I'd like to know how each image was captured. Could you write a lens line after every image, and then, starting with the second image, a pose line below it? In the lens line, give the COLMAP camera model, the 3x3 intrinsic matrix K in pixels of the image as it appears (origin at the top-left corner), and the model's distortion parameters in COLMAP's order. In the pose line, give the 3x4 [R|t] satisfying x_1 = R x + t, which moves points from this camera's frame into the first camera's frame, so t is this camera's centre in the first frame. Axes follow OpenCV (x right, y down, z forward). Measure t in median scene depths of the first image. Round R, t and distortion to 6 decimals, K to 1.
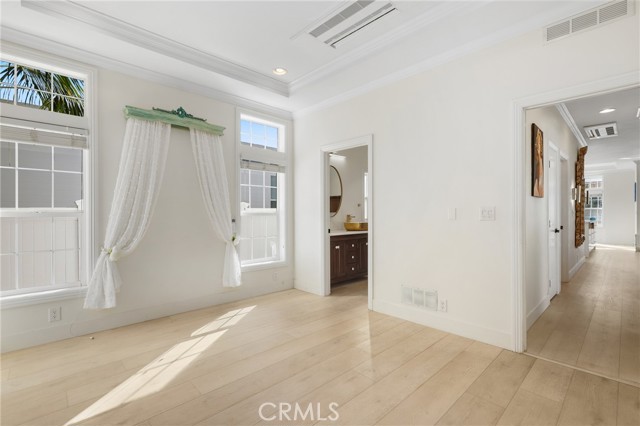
lens RADIAL K [[289.7, 0, 321.7], [0, 289.7, 214.3], [0, 0, 1]] dist [-0.000448, 0.000418]
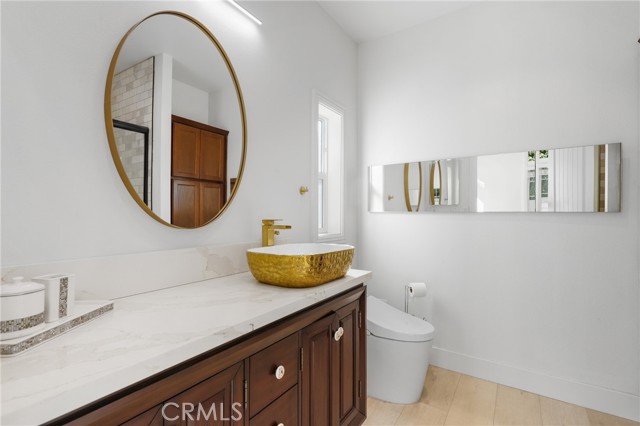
lens RADIAL K [[289.7, 0, 320.1], [0, 289.7, 213.5], [0, 0, 1]] dist [-0.000448, 0.000418]
pose [[0.977755, 0.004781, 0.209698, 0.124716], [-0.004485, 0.999988, -0.001888, -0.004791], [-0.209704, 0.000906, 0.977764, 1.079828]]
